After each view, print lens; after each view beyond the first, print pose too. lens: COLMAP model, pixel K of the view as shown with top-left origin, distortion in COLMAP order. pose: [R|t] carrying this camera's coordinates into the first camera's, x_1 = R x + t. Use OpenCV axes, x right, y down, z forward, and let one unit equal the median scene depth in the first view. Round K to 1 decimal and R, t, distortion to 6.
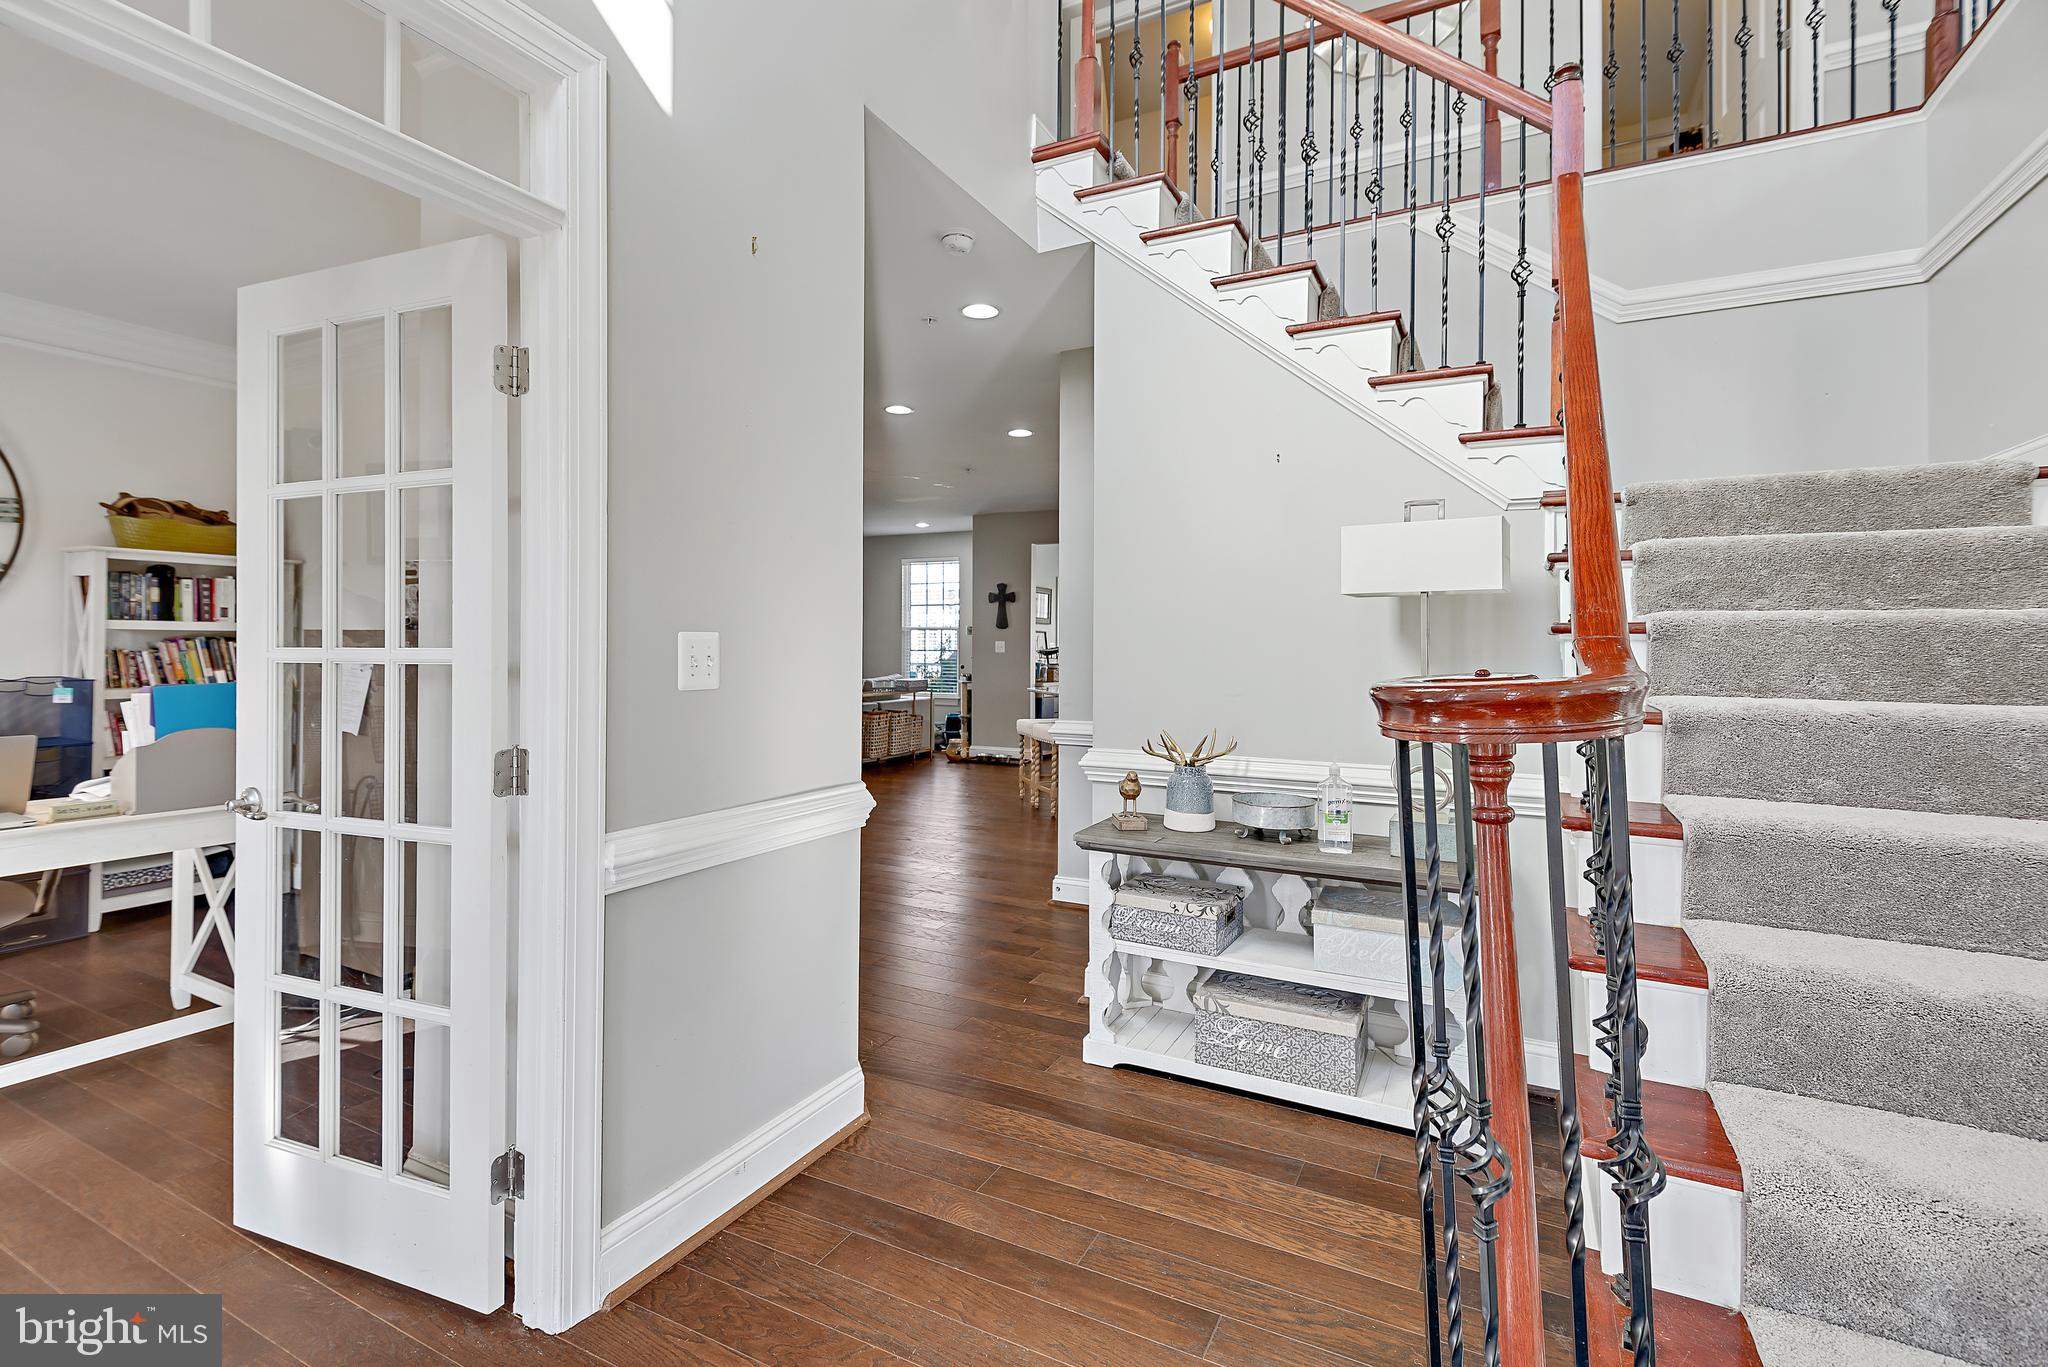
lens RADIAL K [[926.6, 0, 1006.5], [0, 926.6, 653.3], [0, 0, 1]] dist [0.010773, -0.003536]
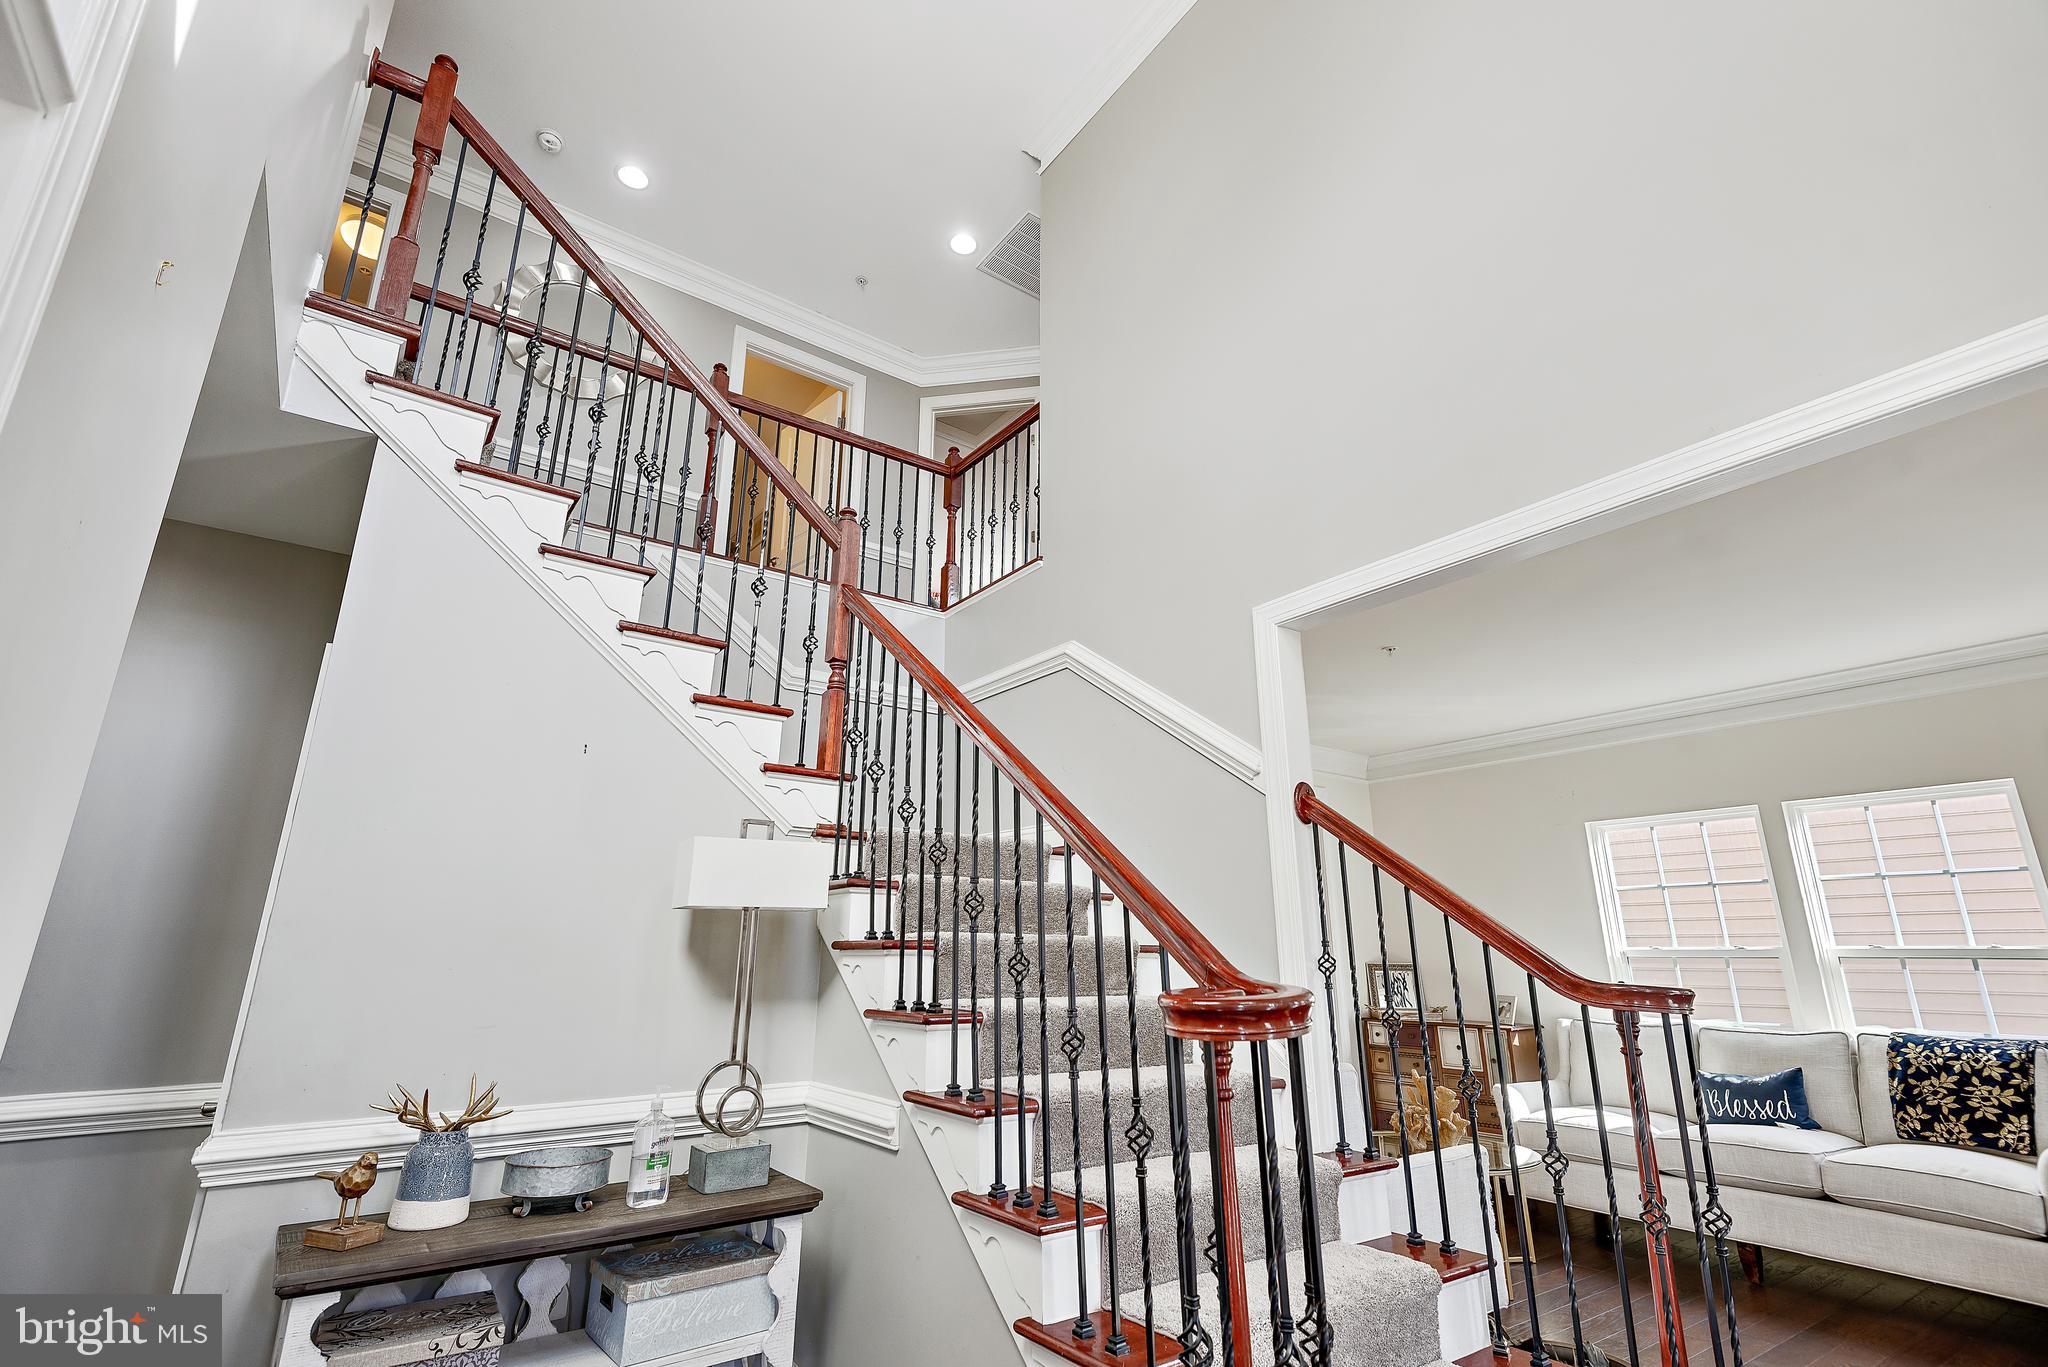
lens RADIAL K [[926.6, 0, 1036.4], [0, 926.6, 681.2], [0, 0, 1]] dist [0.010773, -0.003536]
pose [[0.441723, 0.249196, 0.861848, -0.345769], [0.007165, 0.959639, -0.281143, -0.012469], [-0.897123, 0.130363, 0.422109, 0.209327]]
